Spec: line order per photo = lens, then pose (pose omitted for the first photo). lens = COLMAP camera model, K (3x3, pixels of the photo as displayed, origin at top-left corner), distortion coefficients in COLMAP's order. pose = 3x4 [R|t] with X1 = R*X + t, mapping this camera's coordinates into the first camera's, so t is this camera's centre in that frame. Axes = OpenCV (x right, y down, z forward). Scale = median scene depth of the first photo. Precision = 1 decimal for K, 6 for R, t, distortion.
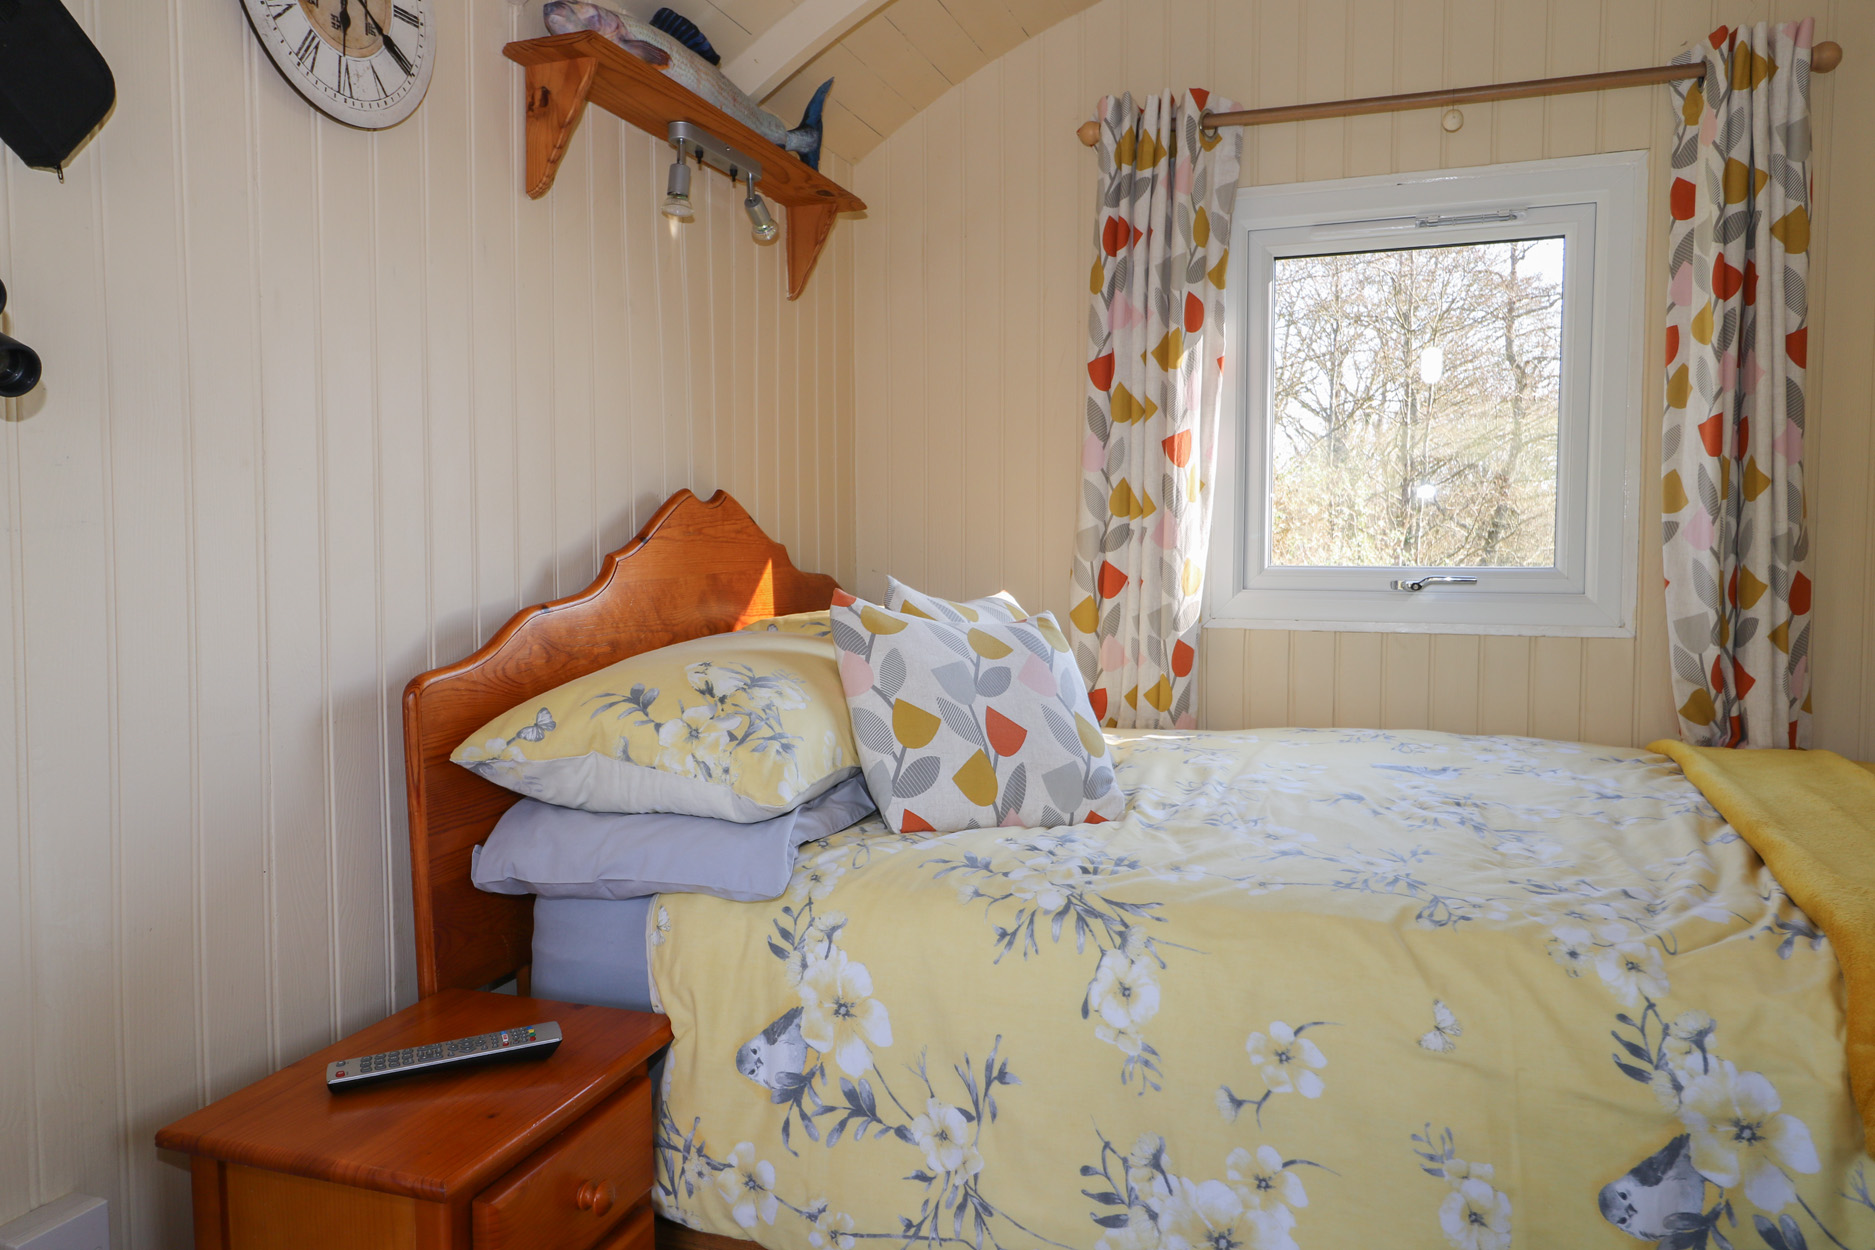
lens RADIAL K [[1298.7, 0, 936.3], [0, 1298.7, 618.2], [0, 0, 1]] dist [0.009406, -0.007990]
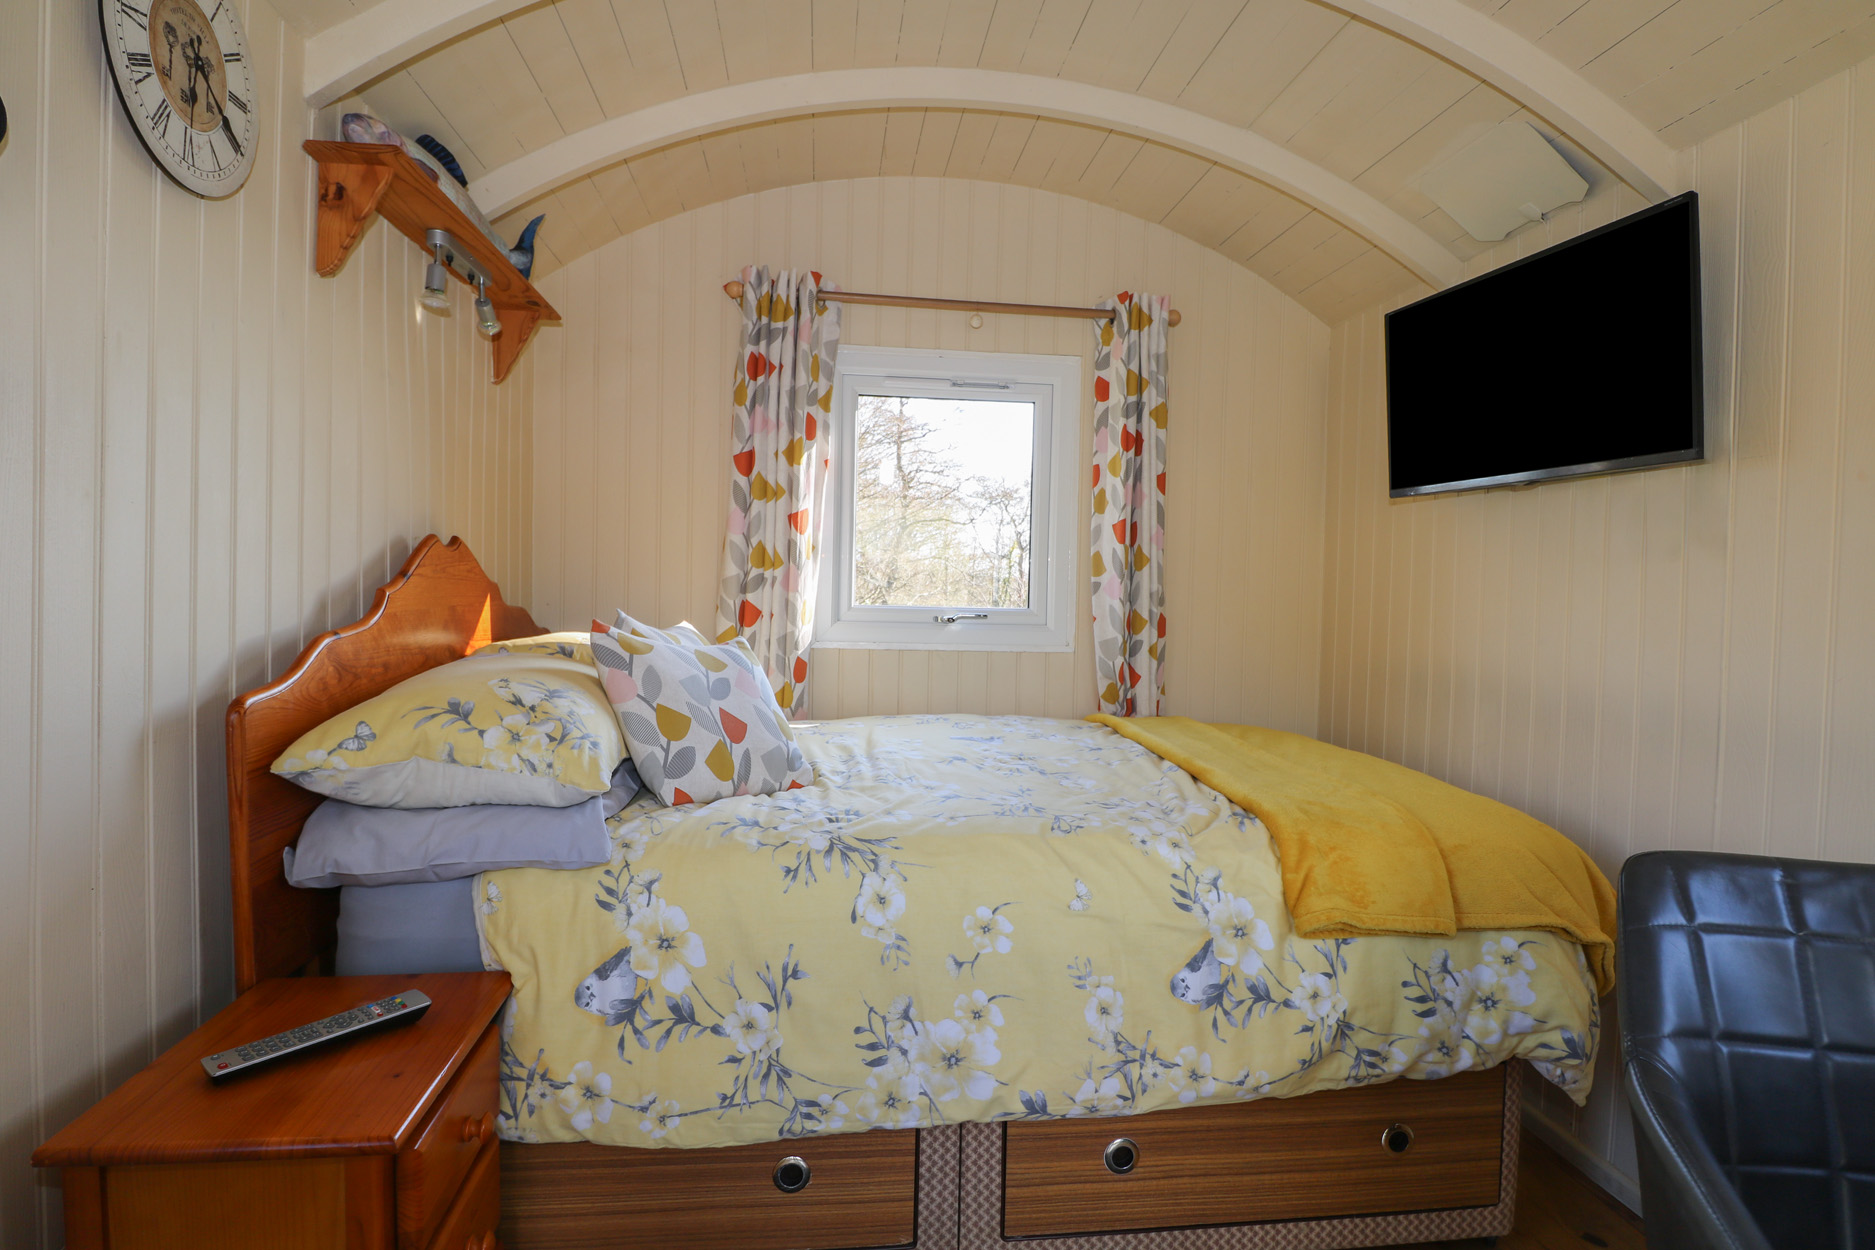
lens RADIAL K [[947.4, 0, 938.9], [0, 947.4, 620.2], [0, 0, 1]] dist [0.003754, -0.014782]
pose [[0.892747, 0.006318, 0.450513, -0.186813], [0.003751, 0.999763, -0.021454, -0.000345], [-0.450542, 0.020843, 0.892512, 0.018414]]
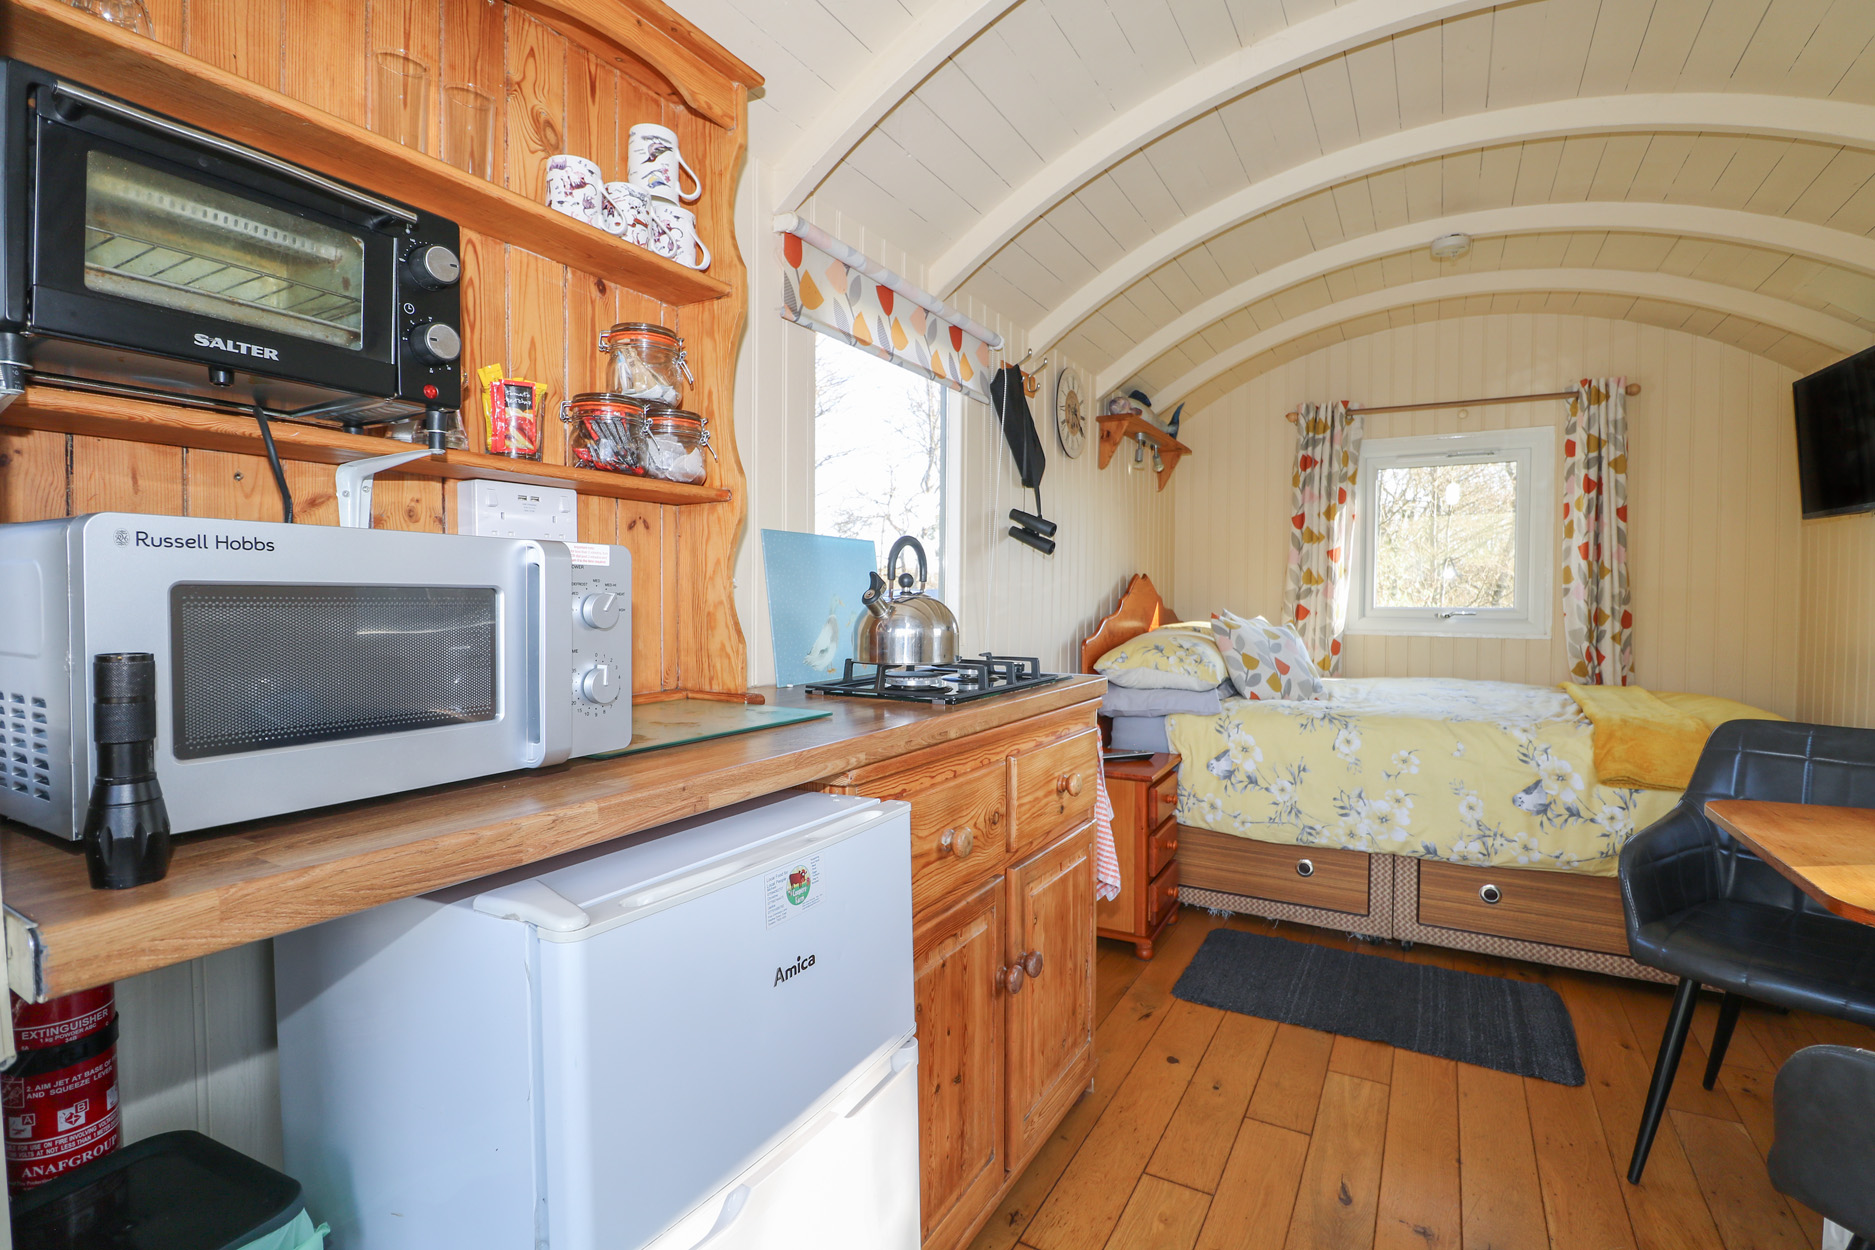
lens RADIAL K [[872.2, 0, 941.1], [0, 872.2, 619.3], [0, 0, 1]] dist [0.000374, -0.013397]
pose [[0.986155, 0.009228, -0.165568, -0.316304], [-0.014452, 0.999434, -0.030376, 0.051639], [0.165194, 0.032348, 0.985731, -0.814141]]
